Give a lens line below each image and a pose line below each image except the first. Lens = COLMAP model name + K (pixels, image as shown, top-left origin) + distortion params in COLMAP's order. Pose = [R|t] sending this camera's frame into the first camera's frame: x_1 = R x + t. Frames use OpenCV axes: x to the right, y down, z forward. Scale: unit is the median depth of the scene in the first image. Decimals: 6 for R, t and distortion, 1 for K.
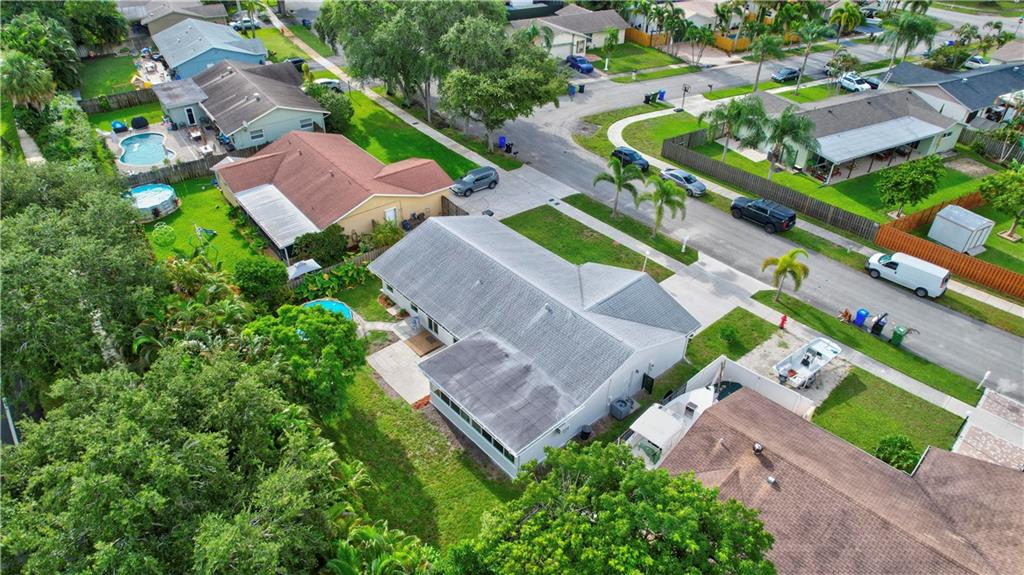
lens RADIAL K [[657.4, 0, 512.0], [0, 657.4, 287.5], [0, 0, 1]] dist [-0.091122, 0.090128]
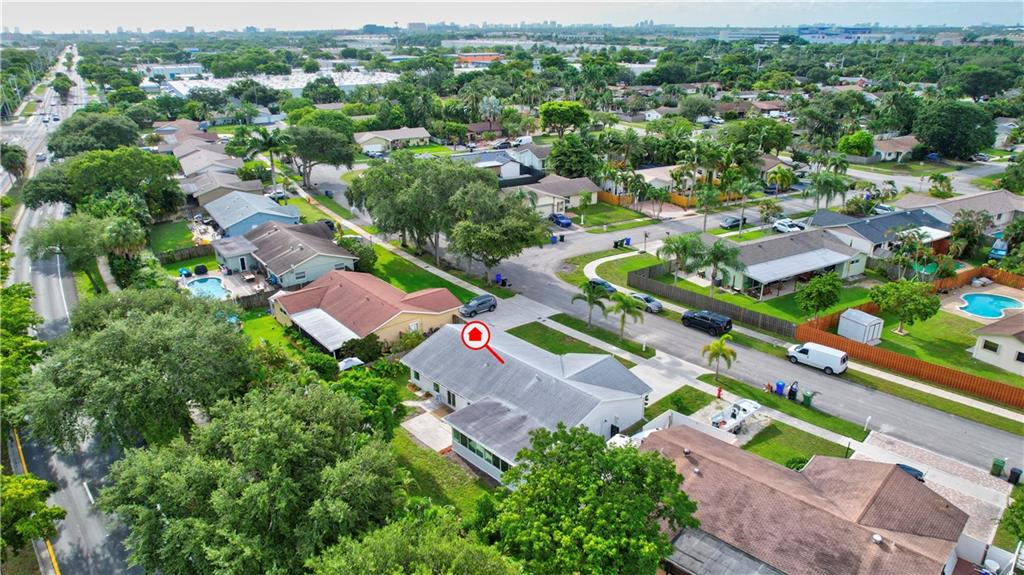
lens RADIAL K [[668.3, 0, 512.0], [0, 668.3, 287.5], [0, 0, 1]] dist [-0.077359, 0.073095]
pose [[0.999561, -0.025834, 0.014493, -0.009096], [0.028623, 0.968321, -0.248064, 0.124446], [-0.007625, 0.248370, 0.968635, -0.251679]]
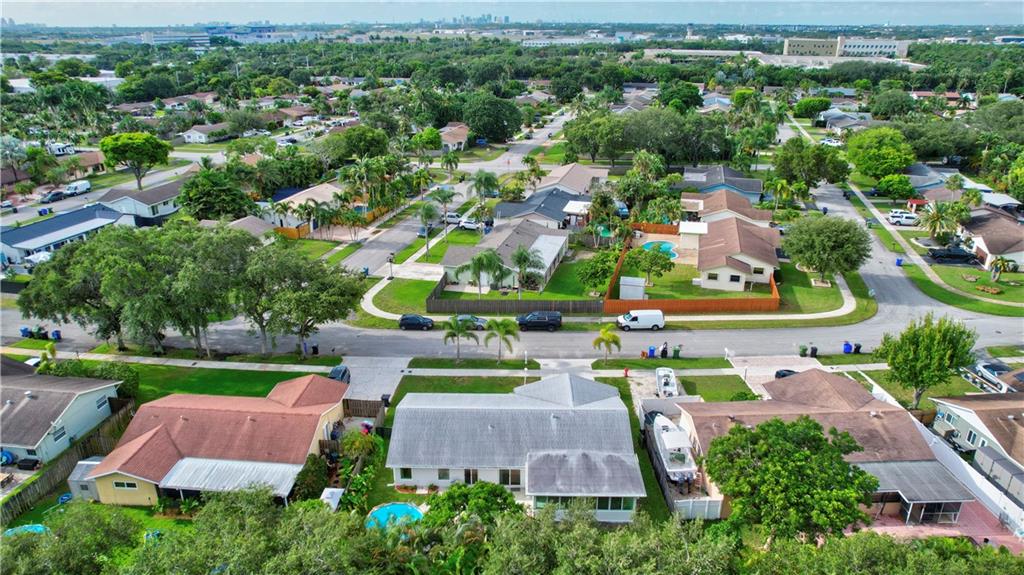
lens RADIAL K [[673.4, 0, 512.0], [0, 673.4, 287.5], [0, 0, 1]] dist [-0.055666, 0.027492]
pose [[0.681165, -0.281773, 0.675735, -0.572135], [0.437143, 0.896919, -0.066651, -0.102002], [-0.587299, 0.340793, 0.734125, -0.045215]]
